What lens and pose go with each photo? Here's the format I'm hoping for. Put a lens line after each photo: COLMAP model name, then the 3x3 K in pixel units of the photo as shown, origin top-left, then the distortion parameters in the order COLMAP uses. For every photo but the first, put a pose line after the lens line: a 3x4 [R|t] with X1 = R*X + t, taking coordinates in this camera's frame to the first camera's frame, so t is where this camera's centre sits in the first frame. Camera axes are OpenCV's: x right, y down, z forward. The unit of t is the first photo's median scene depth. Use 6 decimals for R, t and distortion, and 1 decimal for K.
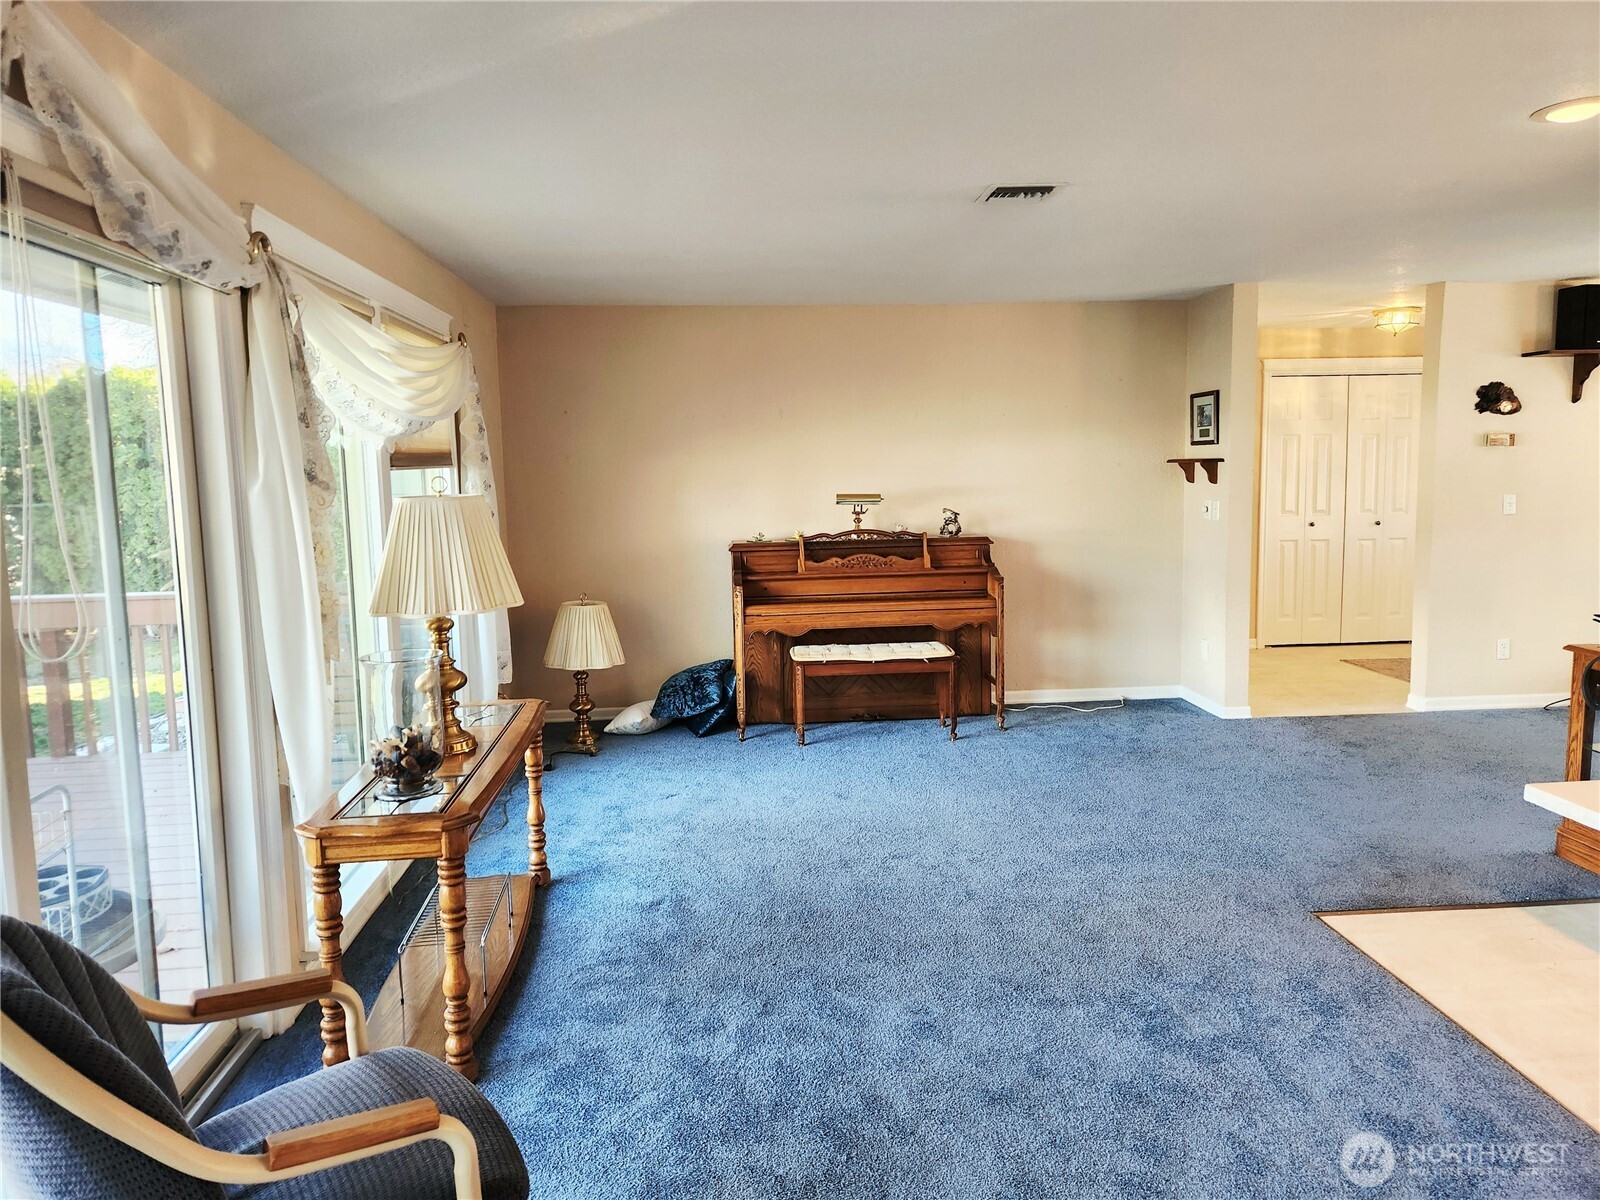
lens RADIAL K [[1064.0, 0, 800.2], [0, 1064.0, 576.0], [0, 0, 1]] dist [0.058045, -0.036128]
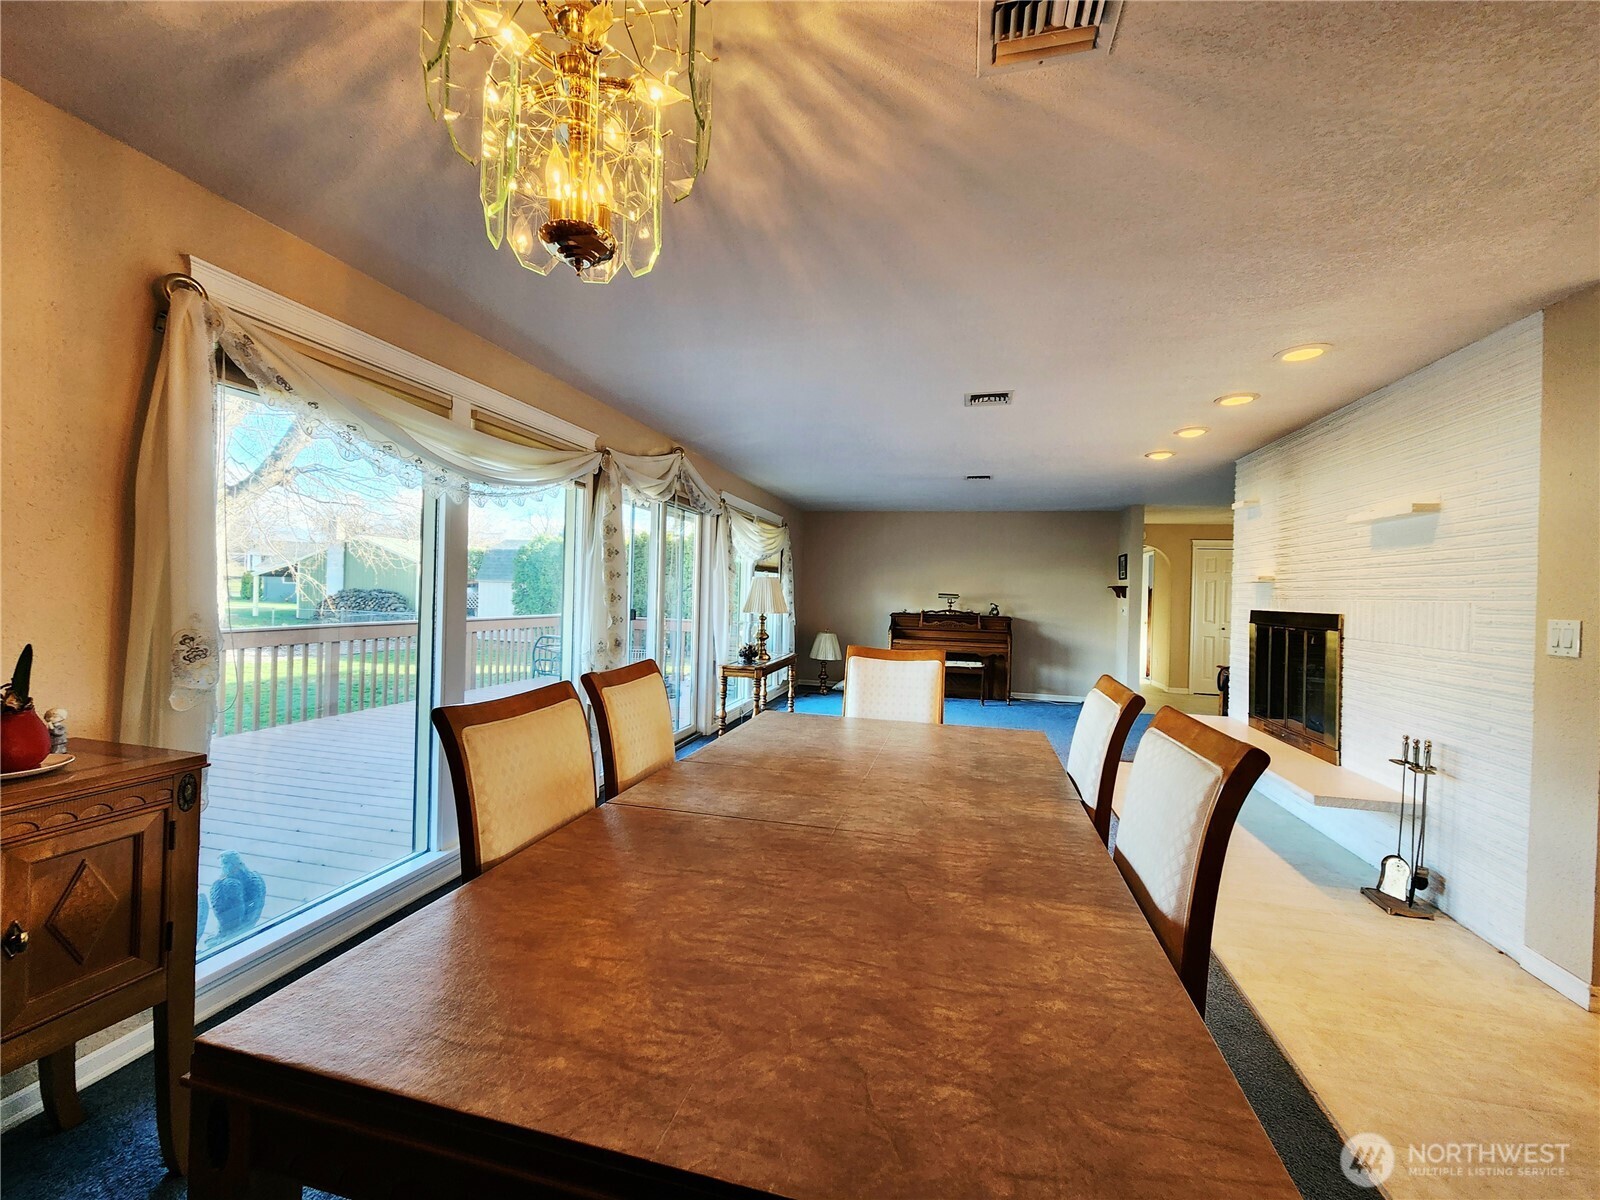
lens RADIAL K [[647.7, 0, 797.6], [0, 647.7, 597.7], [0, 0, 1]] dist [-0.001198, -0.000054]
pose [[0.947947, 0.049082, -0.314623, 0.211415], [-0.079529, 0.993230, -0.084671, 0.083764], [0.308338, 0.105286, 0.945433, -0.457881]]
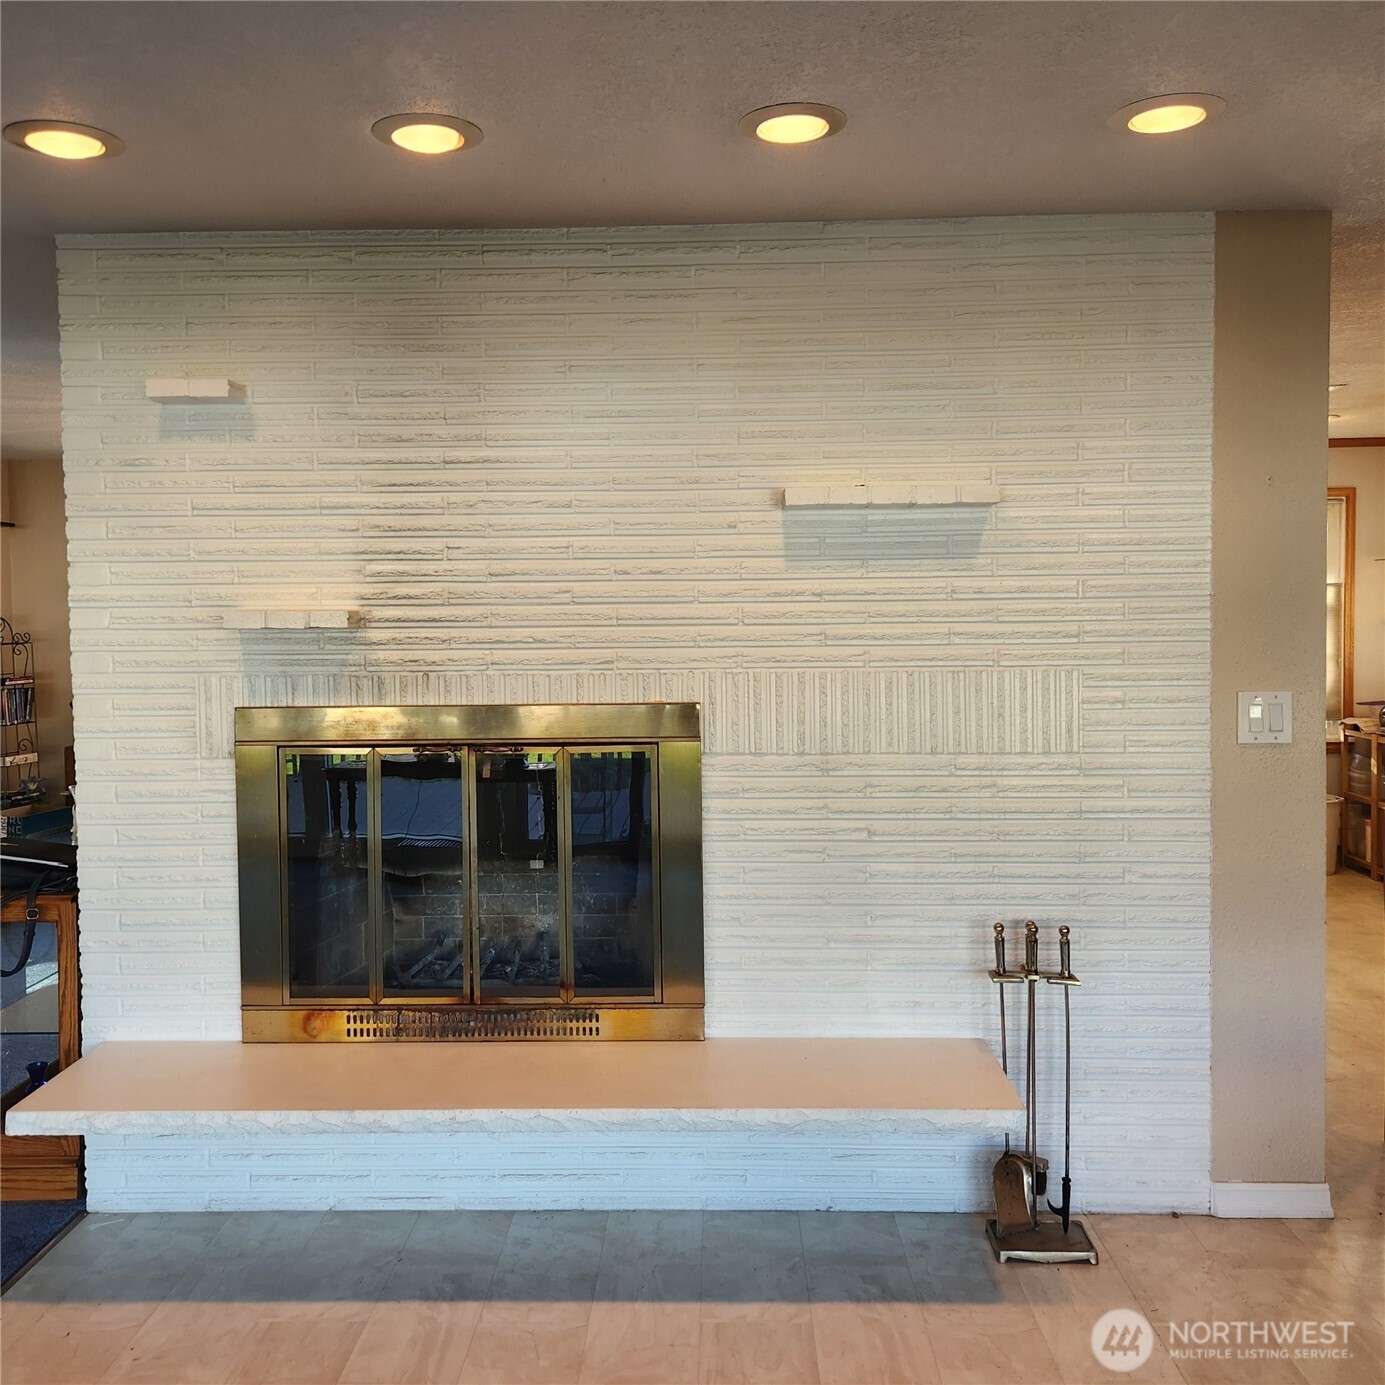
lens RADIAL K [[1317.5, 0, 686.3], [0, 1317.5, 666.4], [0, 0, 1]] dist [0.045144, 0.000000]
pose [[0.076425, -0.018189, 0.996909, -0.084152], [0.114965, 0.993326, 0.009310, -0.030441], [-0.990425, 0.113898, 0.078006, 0.353334]]
